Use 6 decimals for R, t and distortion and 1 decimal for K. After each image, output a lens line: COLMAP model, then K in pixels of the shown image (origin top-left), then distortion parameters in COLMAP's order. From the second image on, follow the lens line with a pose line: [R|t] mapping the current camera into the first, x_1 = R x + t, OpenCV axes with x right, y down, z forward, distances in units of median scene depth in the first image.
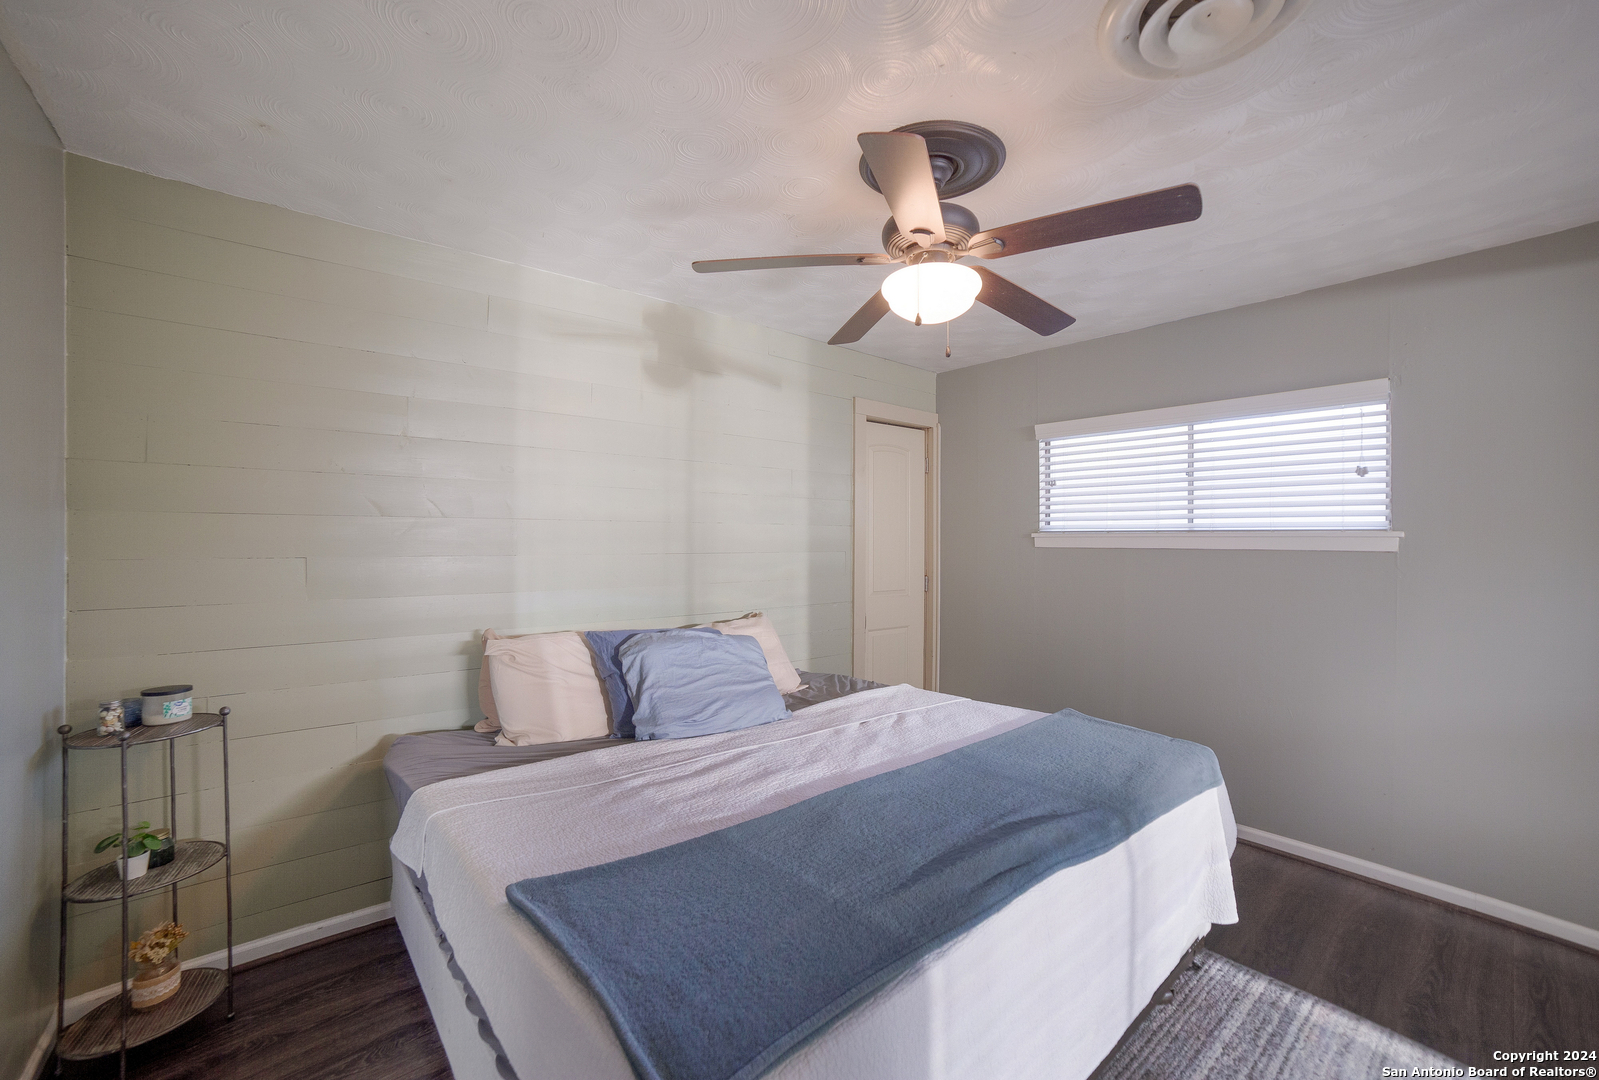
lens RADIAL K [[658.0, 0, 799.5], [0, 658.0, 540.0], [0, 0, 1]] dist [-0.040370, -0.000121]
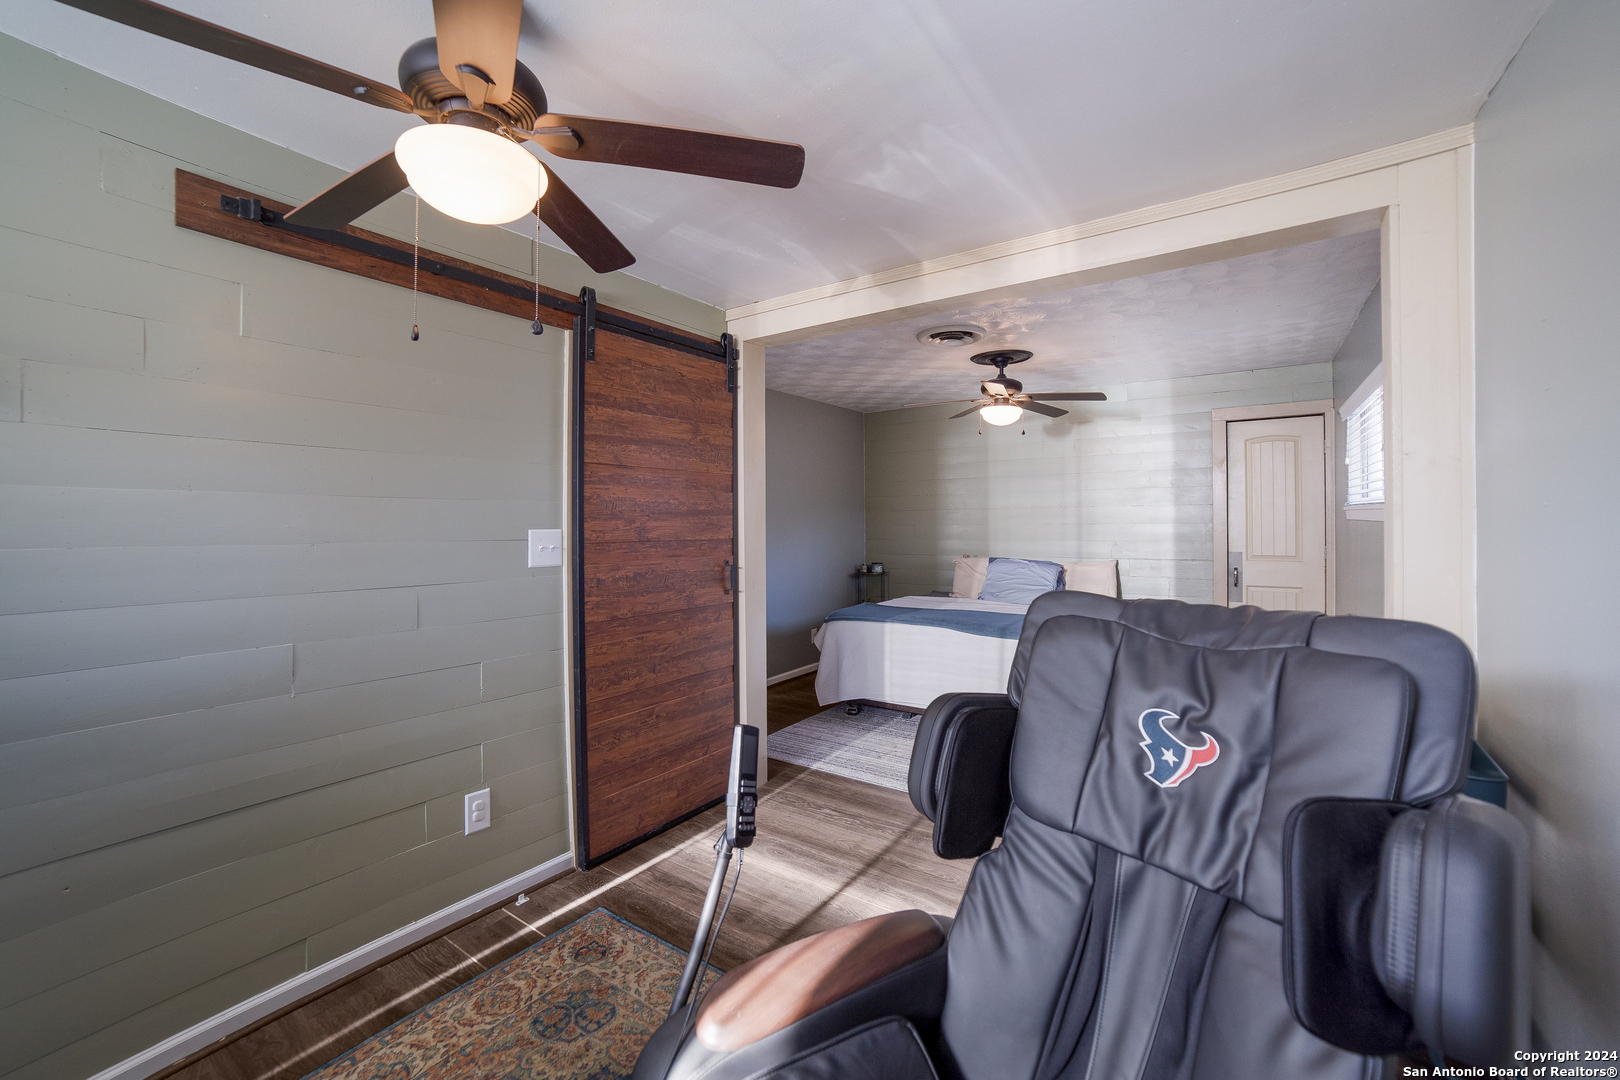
lens RADIAL K [[653.2, 0, 809.0], [0, 653.2, 515.4], [0, 0, 1]] dist [-0.104847, 0.042812]
pose [[0.256628, -0.012612, -0.966428, 1.615768], [0.009965, 0.999896, -0.010403, 0.007859], [0.966459, -0.006961, 0.256727, -0.183860]]
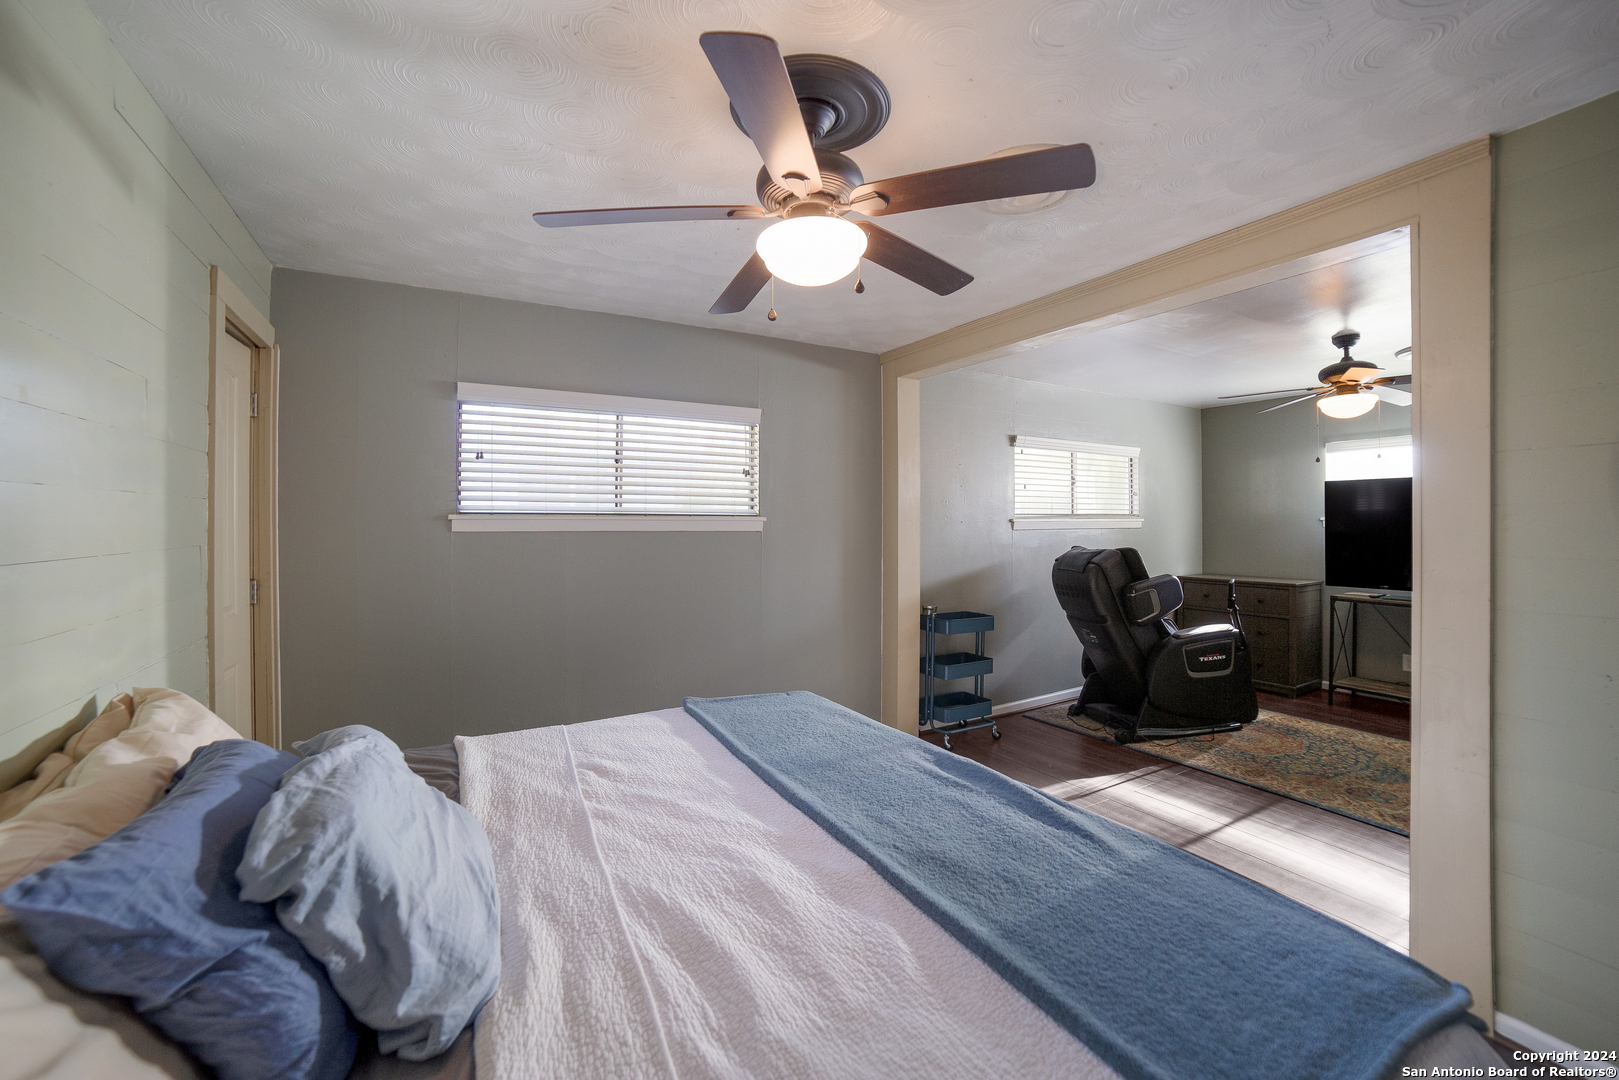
lens RADIAL K [[653.0, 0, 803.2], [0, 653.0, 526.0], [0, 0, 1]] dist [-0.090074, 0.034623]
pose [[0.188288, -0.008846, 0.982074, -0.472959], [-0.000913, 0.999957, 0.009182, -0.005862], [-0.982113, -0.002625, 0.188272, 0.606064]]
